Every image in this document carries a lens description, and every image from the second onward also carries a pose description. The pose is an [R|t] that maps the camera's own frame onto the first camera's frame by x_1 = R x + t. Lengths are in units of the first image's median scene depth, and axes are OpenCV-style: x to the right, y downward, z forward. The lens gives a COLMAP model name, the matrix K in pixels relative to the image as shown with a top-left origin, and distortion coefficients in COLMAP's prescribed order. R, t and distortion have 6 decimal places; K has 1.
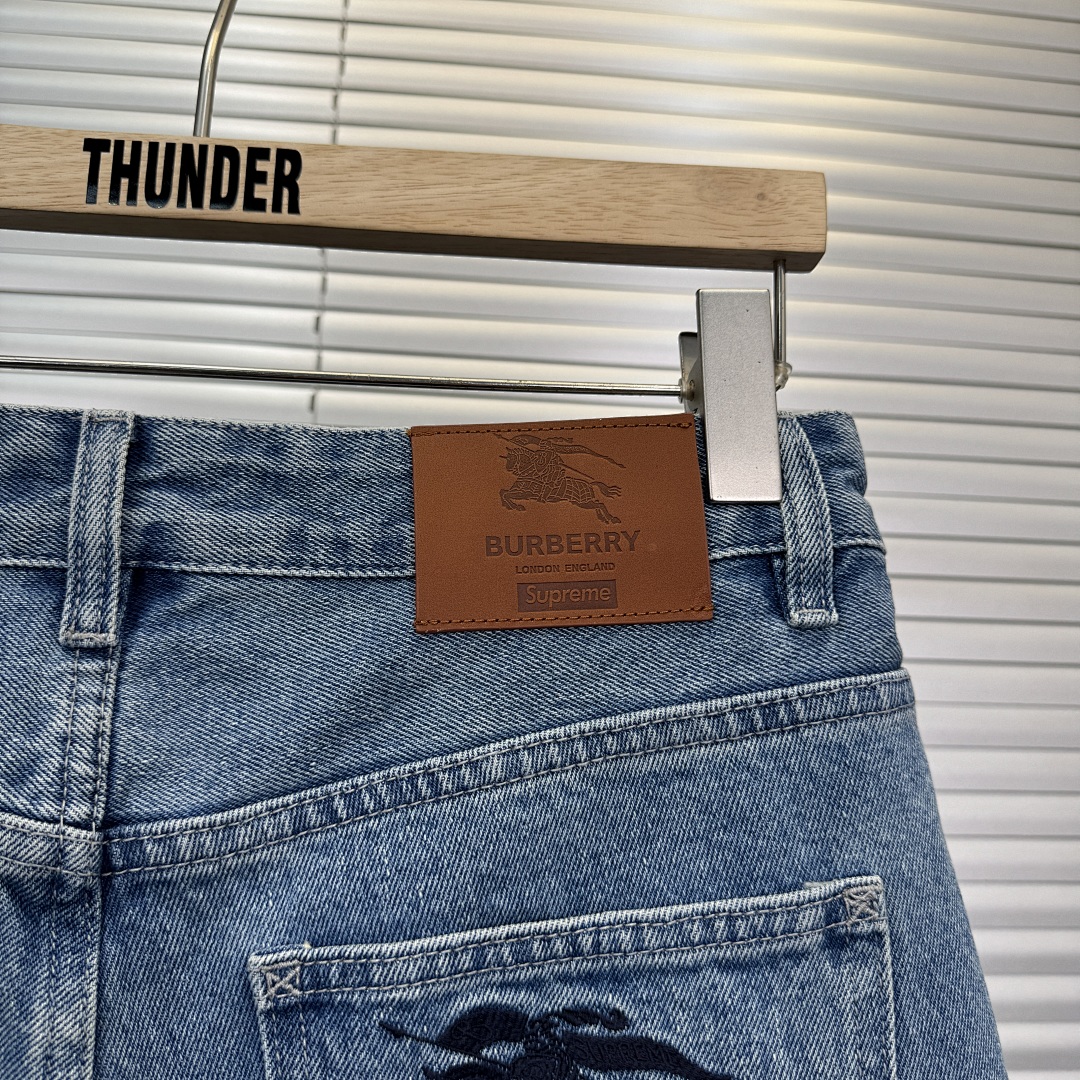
lens RADIAL K [[992.5, 0, 544.2], [0, 992.5, 559.0], [0, 0, 1]] dist [0.138599, -0.387823]
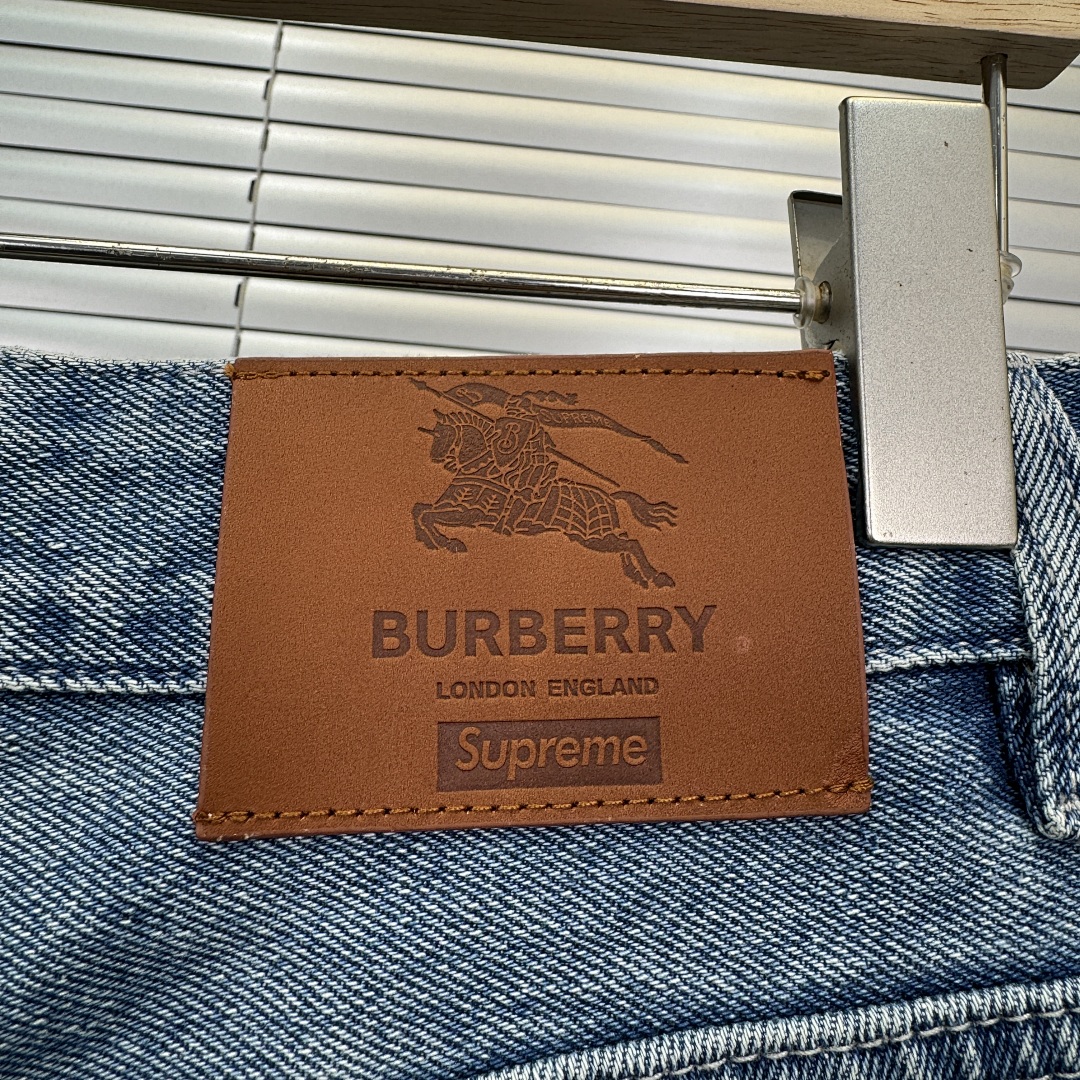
lens RADIAL K [[986.1, 0, 538.5], [0, 986.1, 453.9], [0, 0, 1]] dist [-0.010599, -0.000745]
pose [[0.999132, 0.037943, -0.017178, 0.020300], [-0.037951, 0.999280, -0.000129, -0.095744], [0.017161, 0.000781, 0.999852, 0.551844]]
